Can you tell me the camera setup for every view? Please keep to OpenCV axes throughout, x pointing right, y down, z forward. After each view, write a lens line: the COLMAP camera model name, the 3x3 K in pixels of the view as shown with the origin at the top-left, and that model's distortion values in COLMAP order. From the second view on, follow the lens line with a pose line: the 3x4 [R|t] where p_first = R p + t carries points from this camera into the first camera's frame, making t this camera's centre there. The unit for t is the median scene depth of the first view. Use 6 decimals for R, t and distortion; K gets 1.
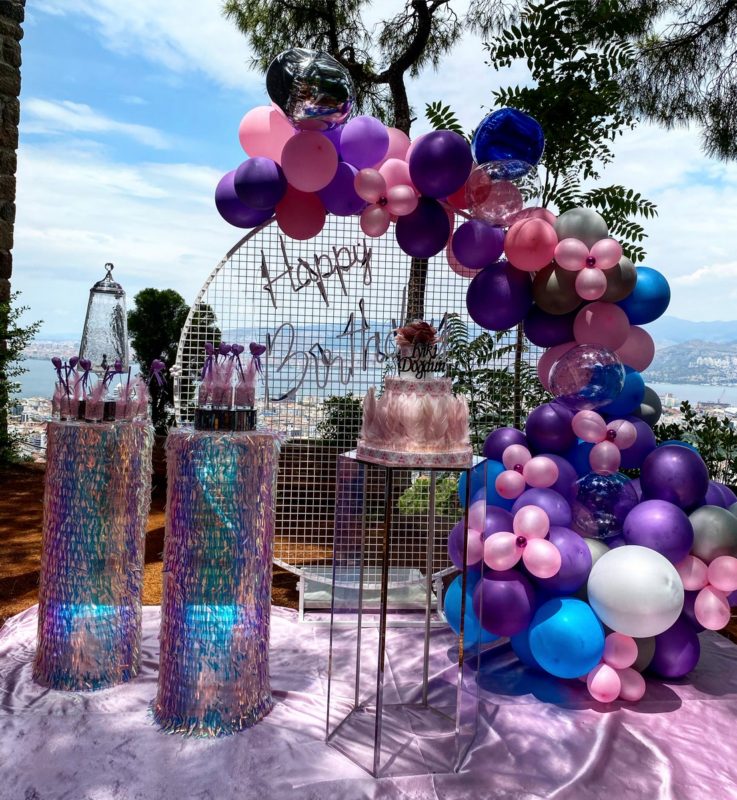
lens RADIAL K [[693.6, 0, 366.6], [0, 693.6, 397.6], [0, 0, 1]] dist [0.007770, 0.001444]
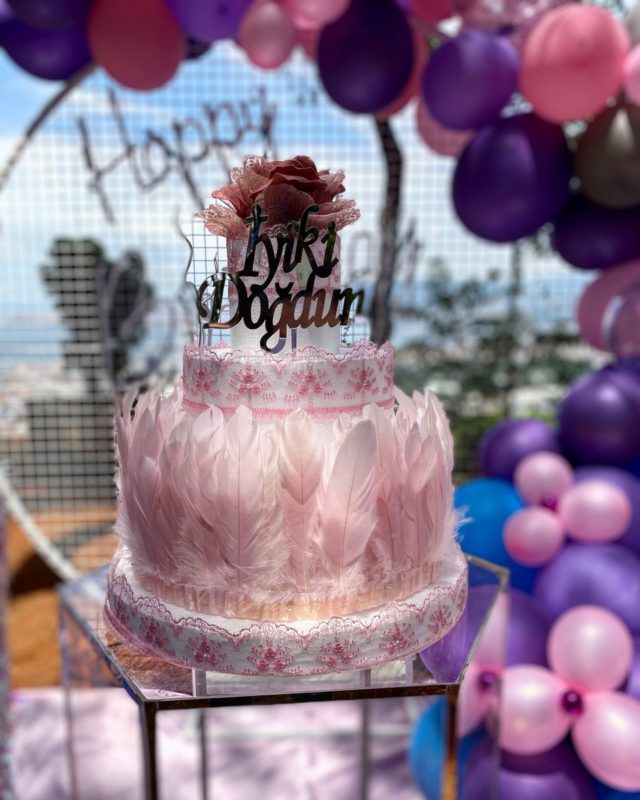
lens RADIAL K [[478.9, 0, 323.0], [0, 478.9, 406.5], [0, 0, 1]] dist [-0.004606, -0.001723]
pose [[0.992807, -0.018552, -0.118277, 0.087868], [0.033840, 0.991120, 0.128595, -0.022012], [0.114841, -0.131672, 0.984619, 0.602826]]
